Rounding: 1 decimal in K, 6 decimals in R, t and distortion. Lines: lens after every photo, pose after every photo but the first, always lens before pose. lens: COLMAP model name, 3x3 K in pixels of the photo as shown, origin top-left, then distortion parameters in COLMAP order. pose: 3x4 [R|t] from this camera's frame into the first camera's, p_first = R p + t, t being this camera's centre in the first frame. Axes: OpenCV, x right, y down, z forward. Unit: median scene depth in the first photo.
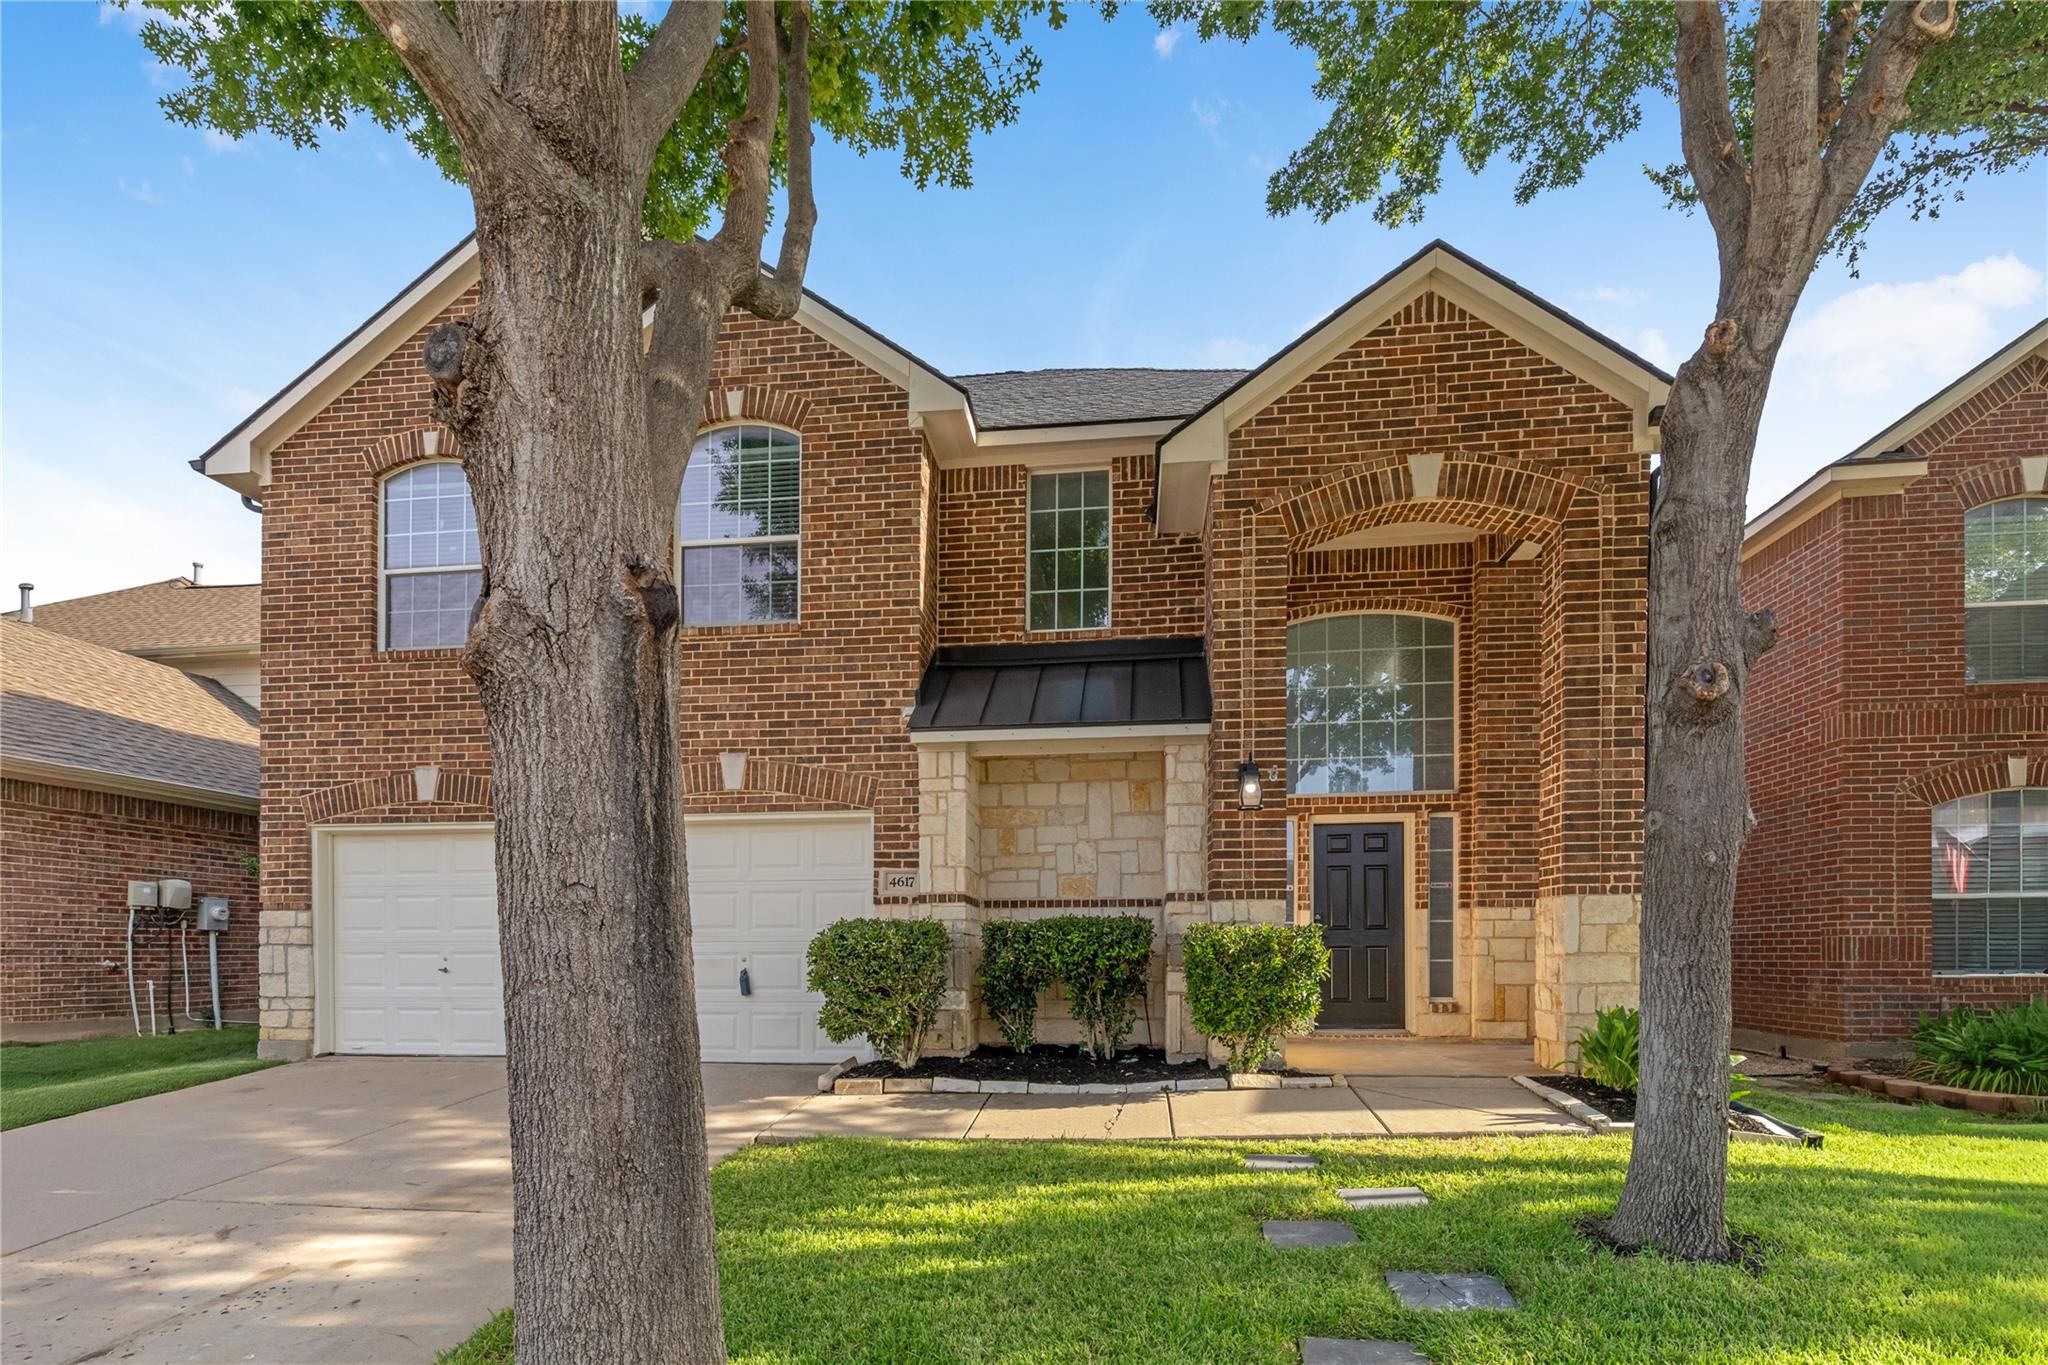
lens RADIAL K [[1092.2, 0, 1024.8], [0, 1092.2, 683.2], [0, 0, 1]] dist [-0.005457, -0.000788]
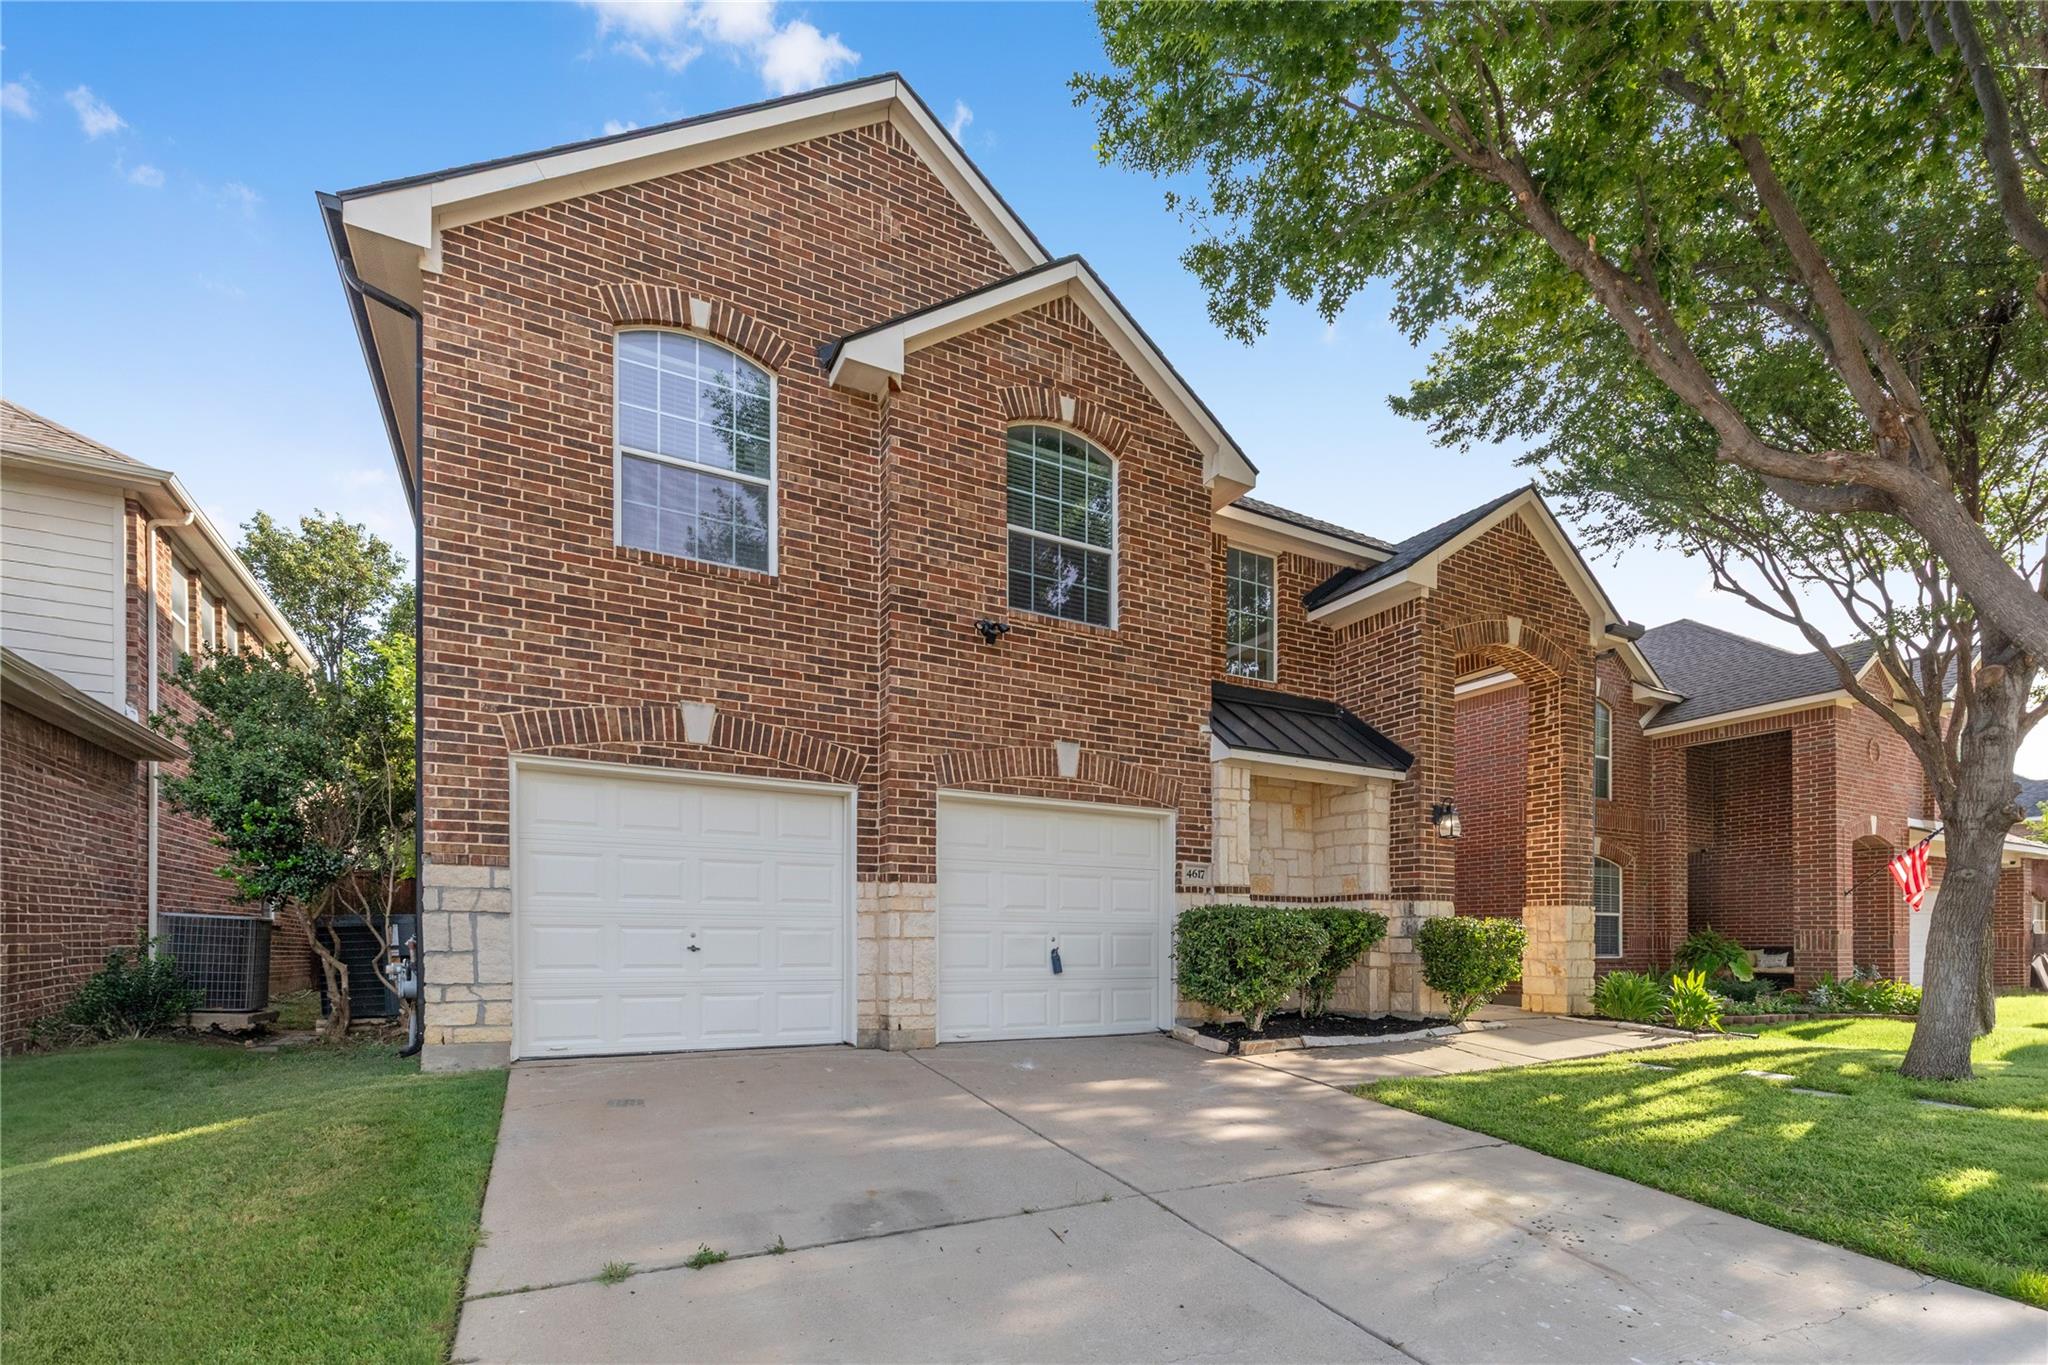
lens RADIAL K [[1023.6, 0, 1025.0], [0, 1023.6, 681.9], [0, 0, 1]] dist [-0.004499, -0.000111]
pose [[0.766085, 0.168543, 0.620247, -0.904990], [-0.162026, 0.984482, -0.067396, 0.078439], [-0.621981, -0.048865, 0.781506, 0.254402]]
